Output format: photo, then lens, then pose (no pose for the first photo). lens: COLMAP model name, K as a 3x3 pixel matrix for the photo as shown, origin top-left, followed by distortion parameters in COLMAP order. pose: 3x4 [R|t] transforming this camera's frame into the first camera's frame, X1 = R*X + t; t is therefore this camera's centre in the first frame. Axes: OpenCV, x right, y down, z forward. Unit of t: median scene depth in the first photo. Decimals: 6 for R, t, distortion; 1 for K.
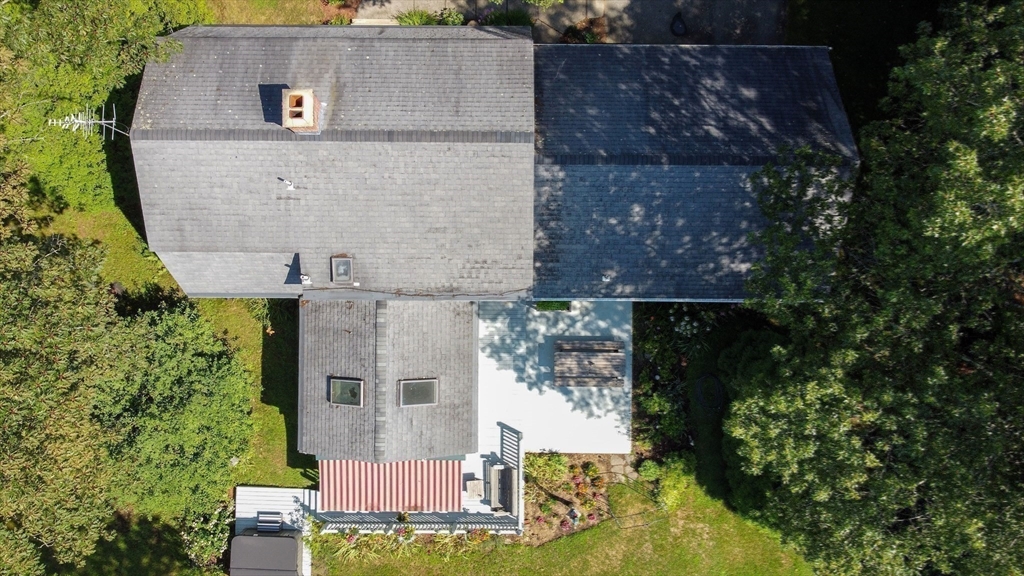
lens RADIAL K [[770.5, 0, 512.0], [0, 770.5, 288.0], [0, 0, 1]] dist [0.091876, 0.004089]
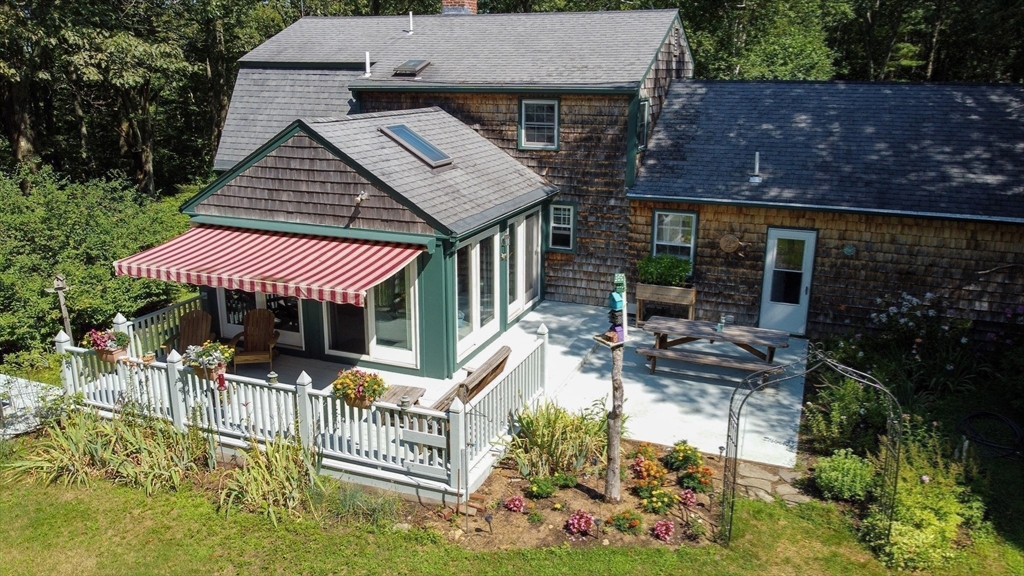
lens RADIAL K [[770.5, 0, 512.0], [0, 770.5, 288.0], [0, 0, 1]] dist [0.091876, 0.004089]
pose [[0.934983, 0.115823, -0.335249, 0.144847], [-0.352358, 0.195029, -0.915318, 0.613699], [-0.040631, 0.973935, 0.223160, 0.842920]]
